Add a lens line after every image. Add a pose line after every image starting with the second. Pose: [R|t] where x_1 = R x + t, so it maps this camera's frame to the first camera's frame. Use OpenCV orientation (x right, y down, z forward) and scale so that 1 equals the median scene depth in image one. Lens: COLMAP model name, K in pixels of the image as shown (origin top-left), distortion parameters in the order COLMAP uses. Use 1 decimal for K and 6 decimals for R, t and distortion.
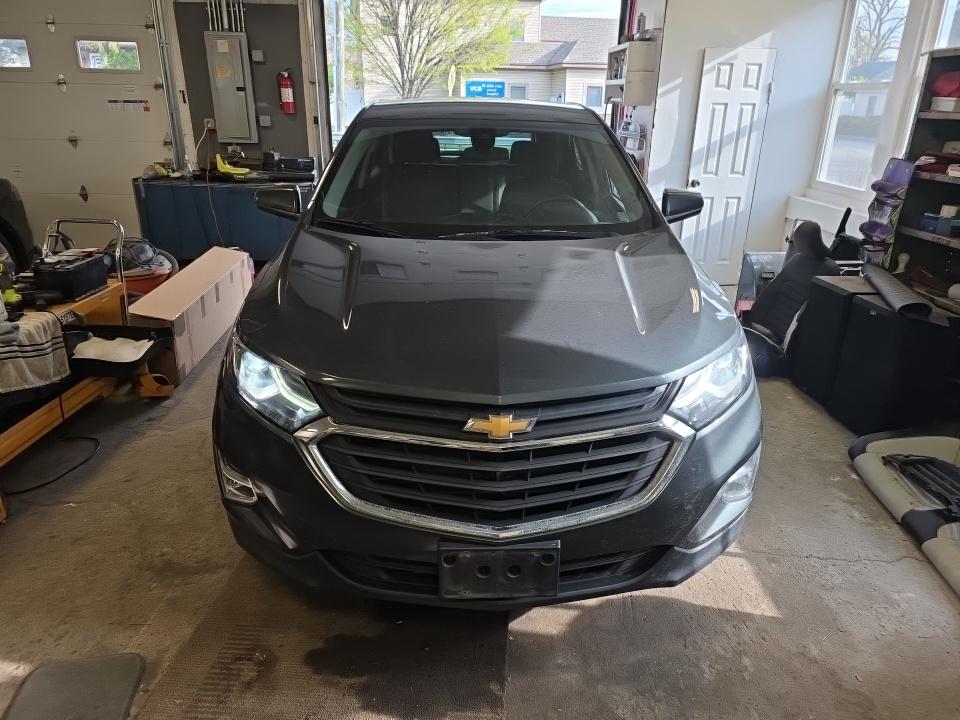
lens RADIAL K [[637.2, 0, 479.4], [0, 637.2, 343.7], [0, 0, 1]] dist [0.054470, -0.051268]
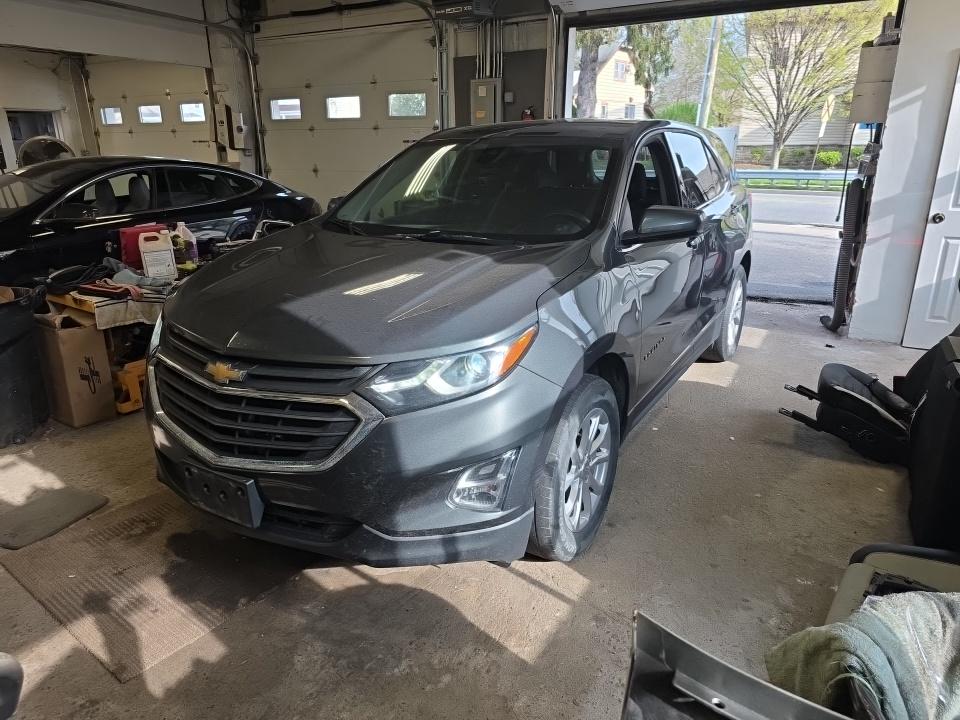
lens RADIAL K [[636.4, 0, 485.6], [0, 636.4, 358.8], [0, 0, 1]] dist [0.054160, -0.052799]
pose [[0.831864, 0.150579, -0.534162, 0.842264], [-0.171138, 0.985183, 0.011203, 0.004453], [0.527934, 0.082096, 0.845308, 0.175292]]
